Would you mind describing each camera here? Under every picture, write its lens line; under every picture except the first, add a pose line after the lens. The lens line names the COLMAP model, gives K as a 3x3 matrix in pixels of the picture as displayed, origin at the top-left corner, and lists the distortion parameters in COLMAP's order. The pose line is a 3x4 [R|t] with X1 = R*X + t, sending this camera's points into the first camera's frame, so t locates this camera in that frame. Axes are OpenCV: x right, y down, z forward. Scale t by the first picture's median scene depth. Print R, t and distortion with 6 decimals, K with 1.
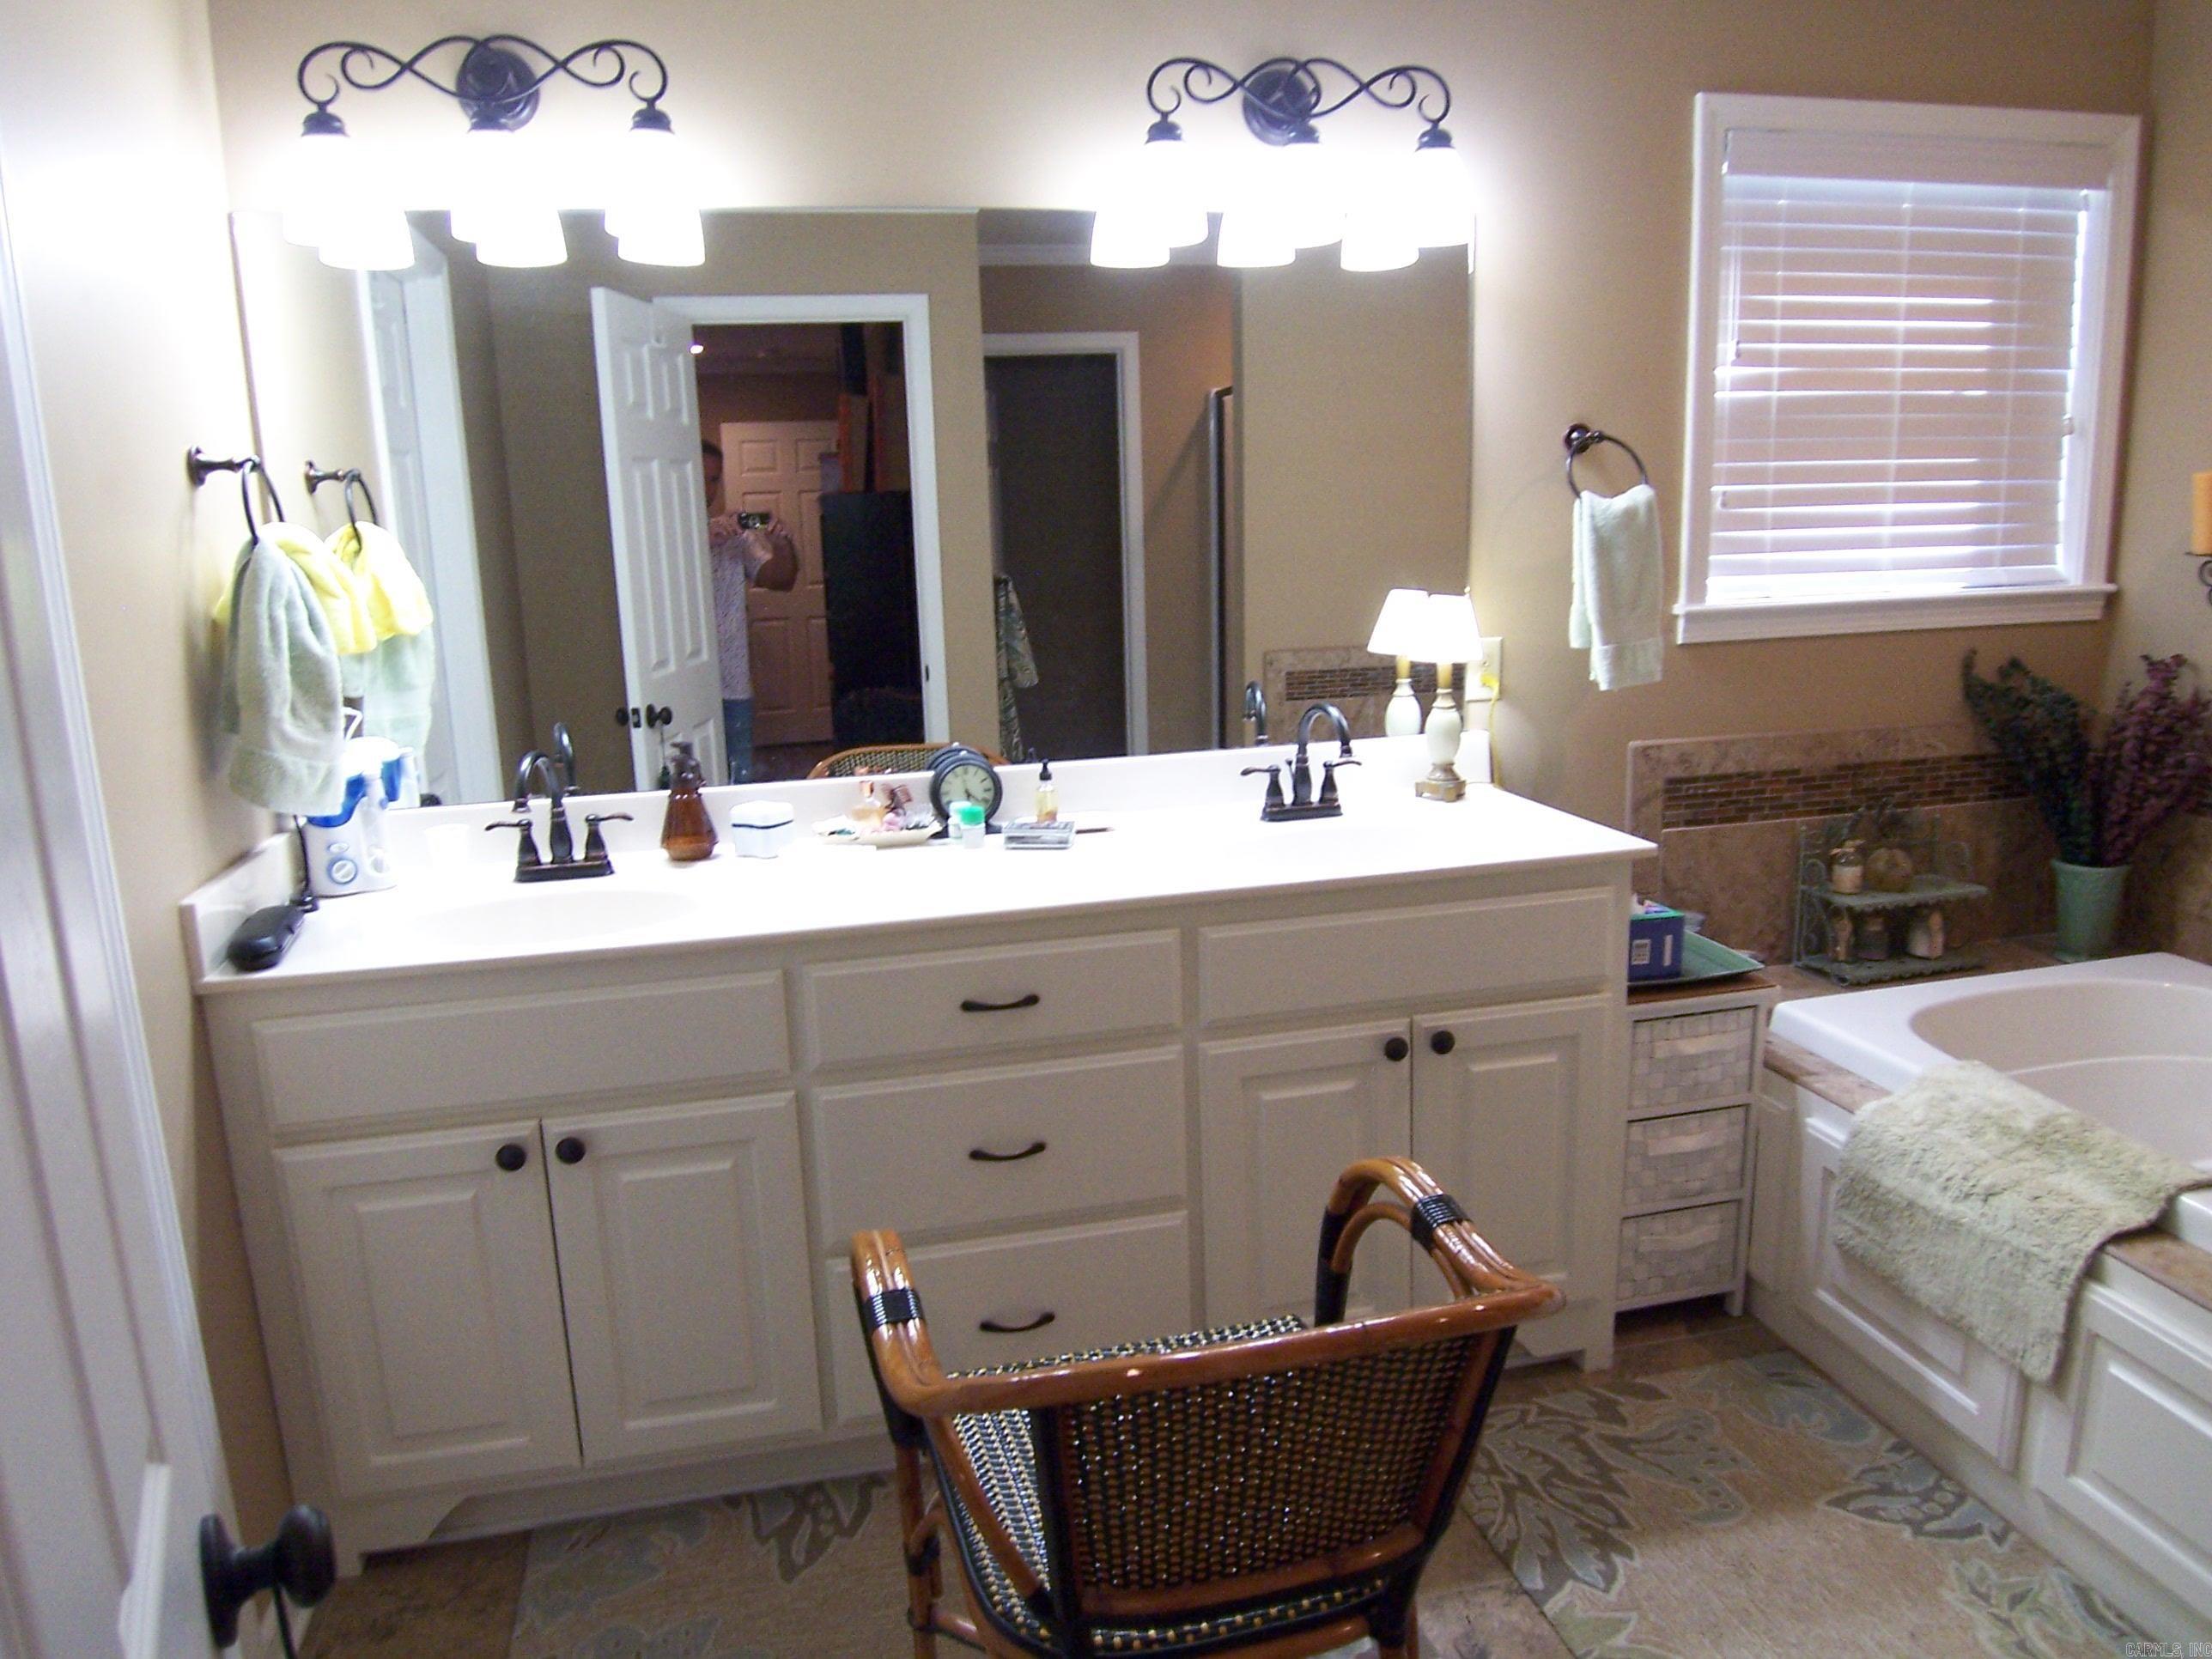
lens RADIAL K [[1480.0, 0, 1103.9], [0, 1480.0, 817.7], [0, 0, 1]] dist [-0.000270, -0.034823]
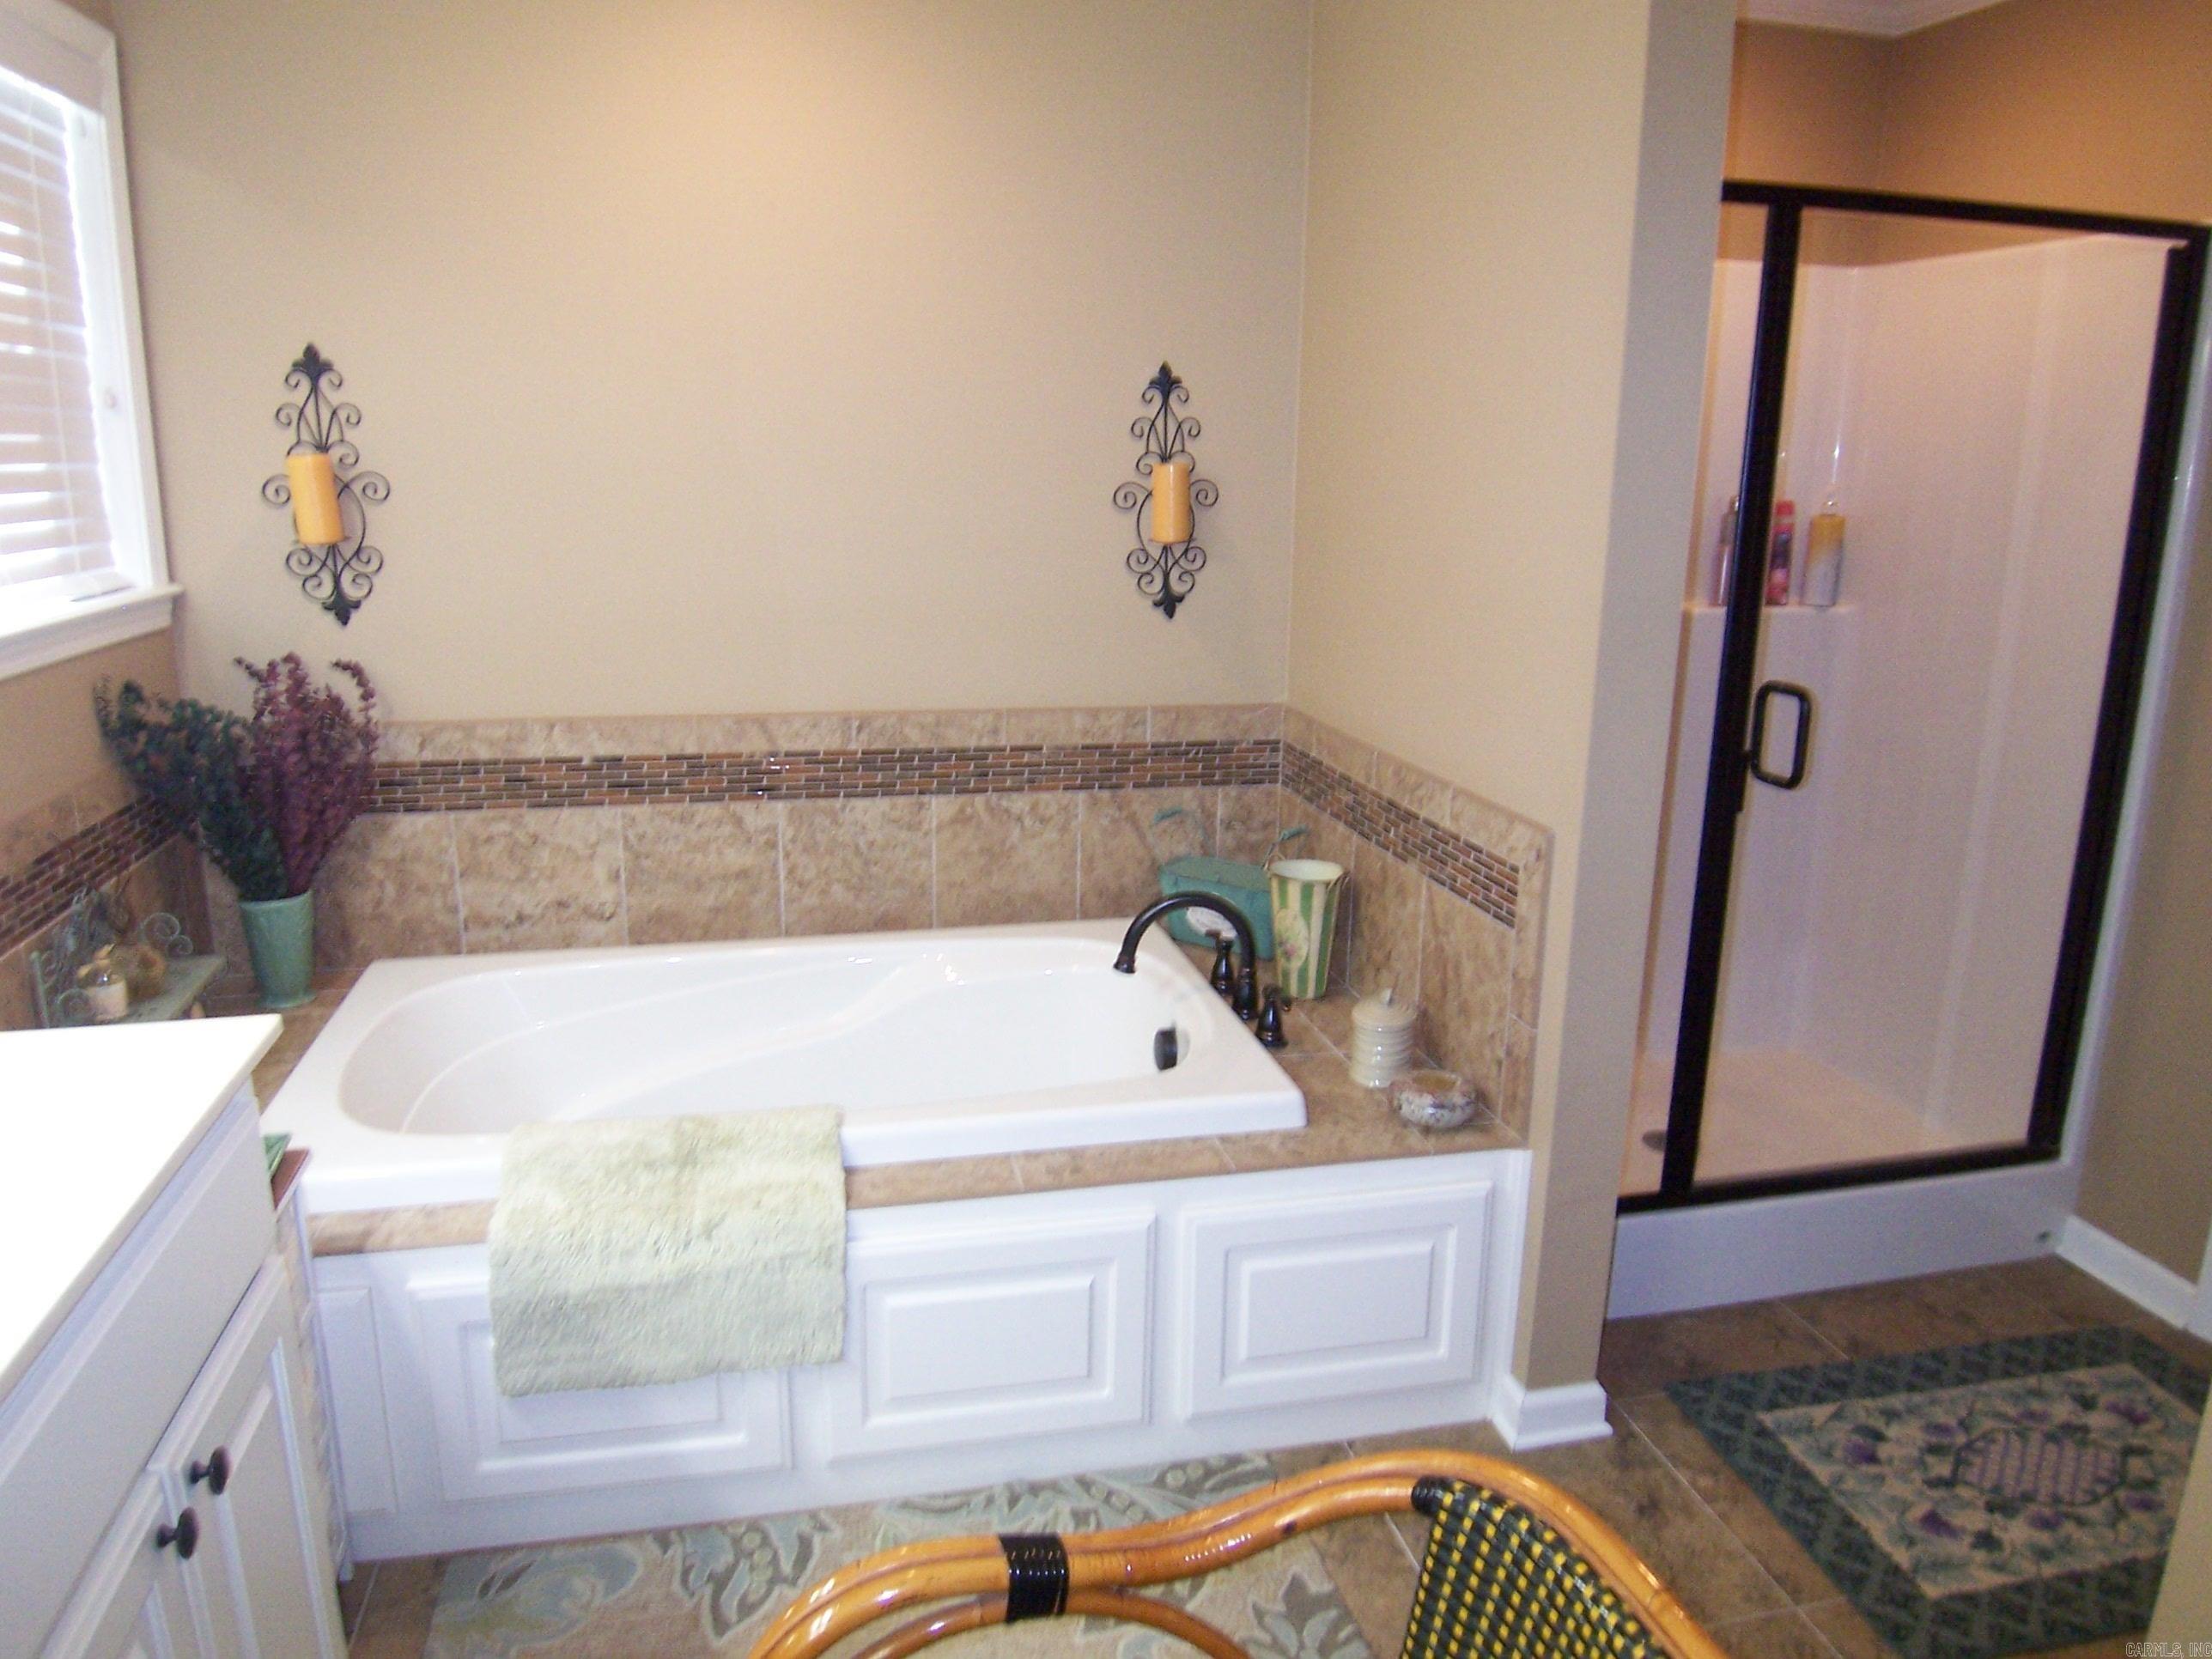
lens RADIAL K [[1480.0, 0, 1103.9], [0, 1480.0, 817.7], [0, 0, 1]] dist [-0.000270, -0.034823]
pose [[0.017589, -0.208393, 0.977887, -0.229317], [0.193108, 0.960331, 0.201179, -0.119527], [-0.981020, 0.185299, 0.057134, 0.546857]]
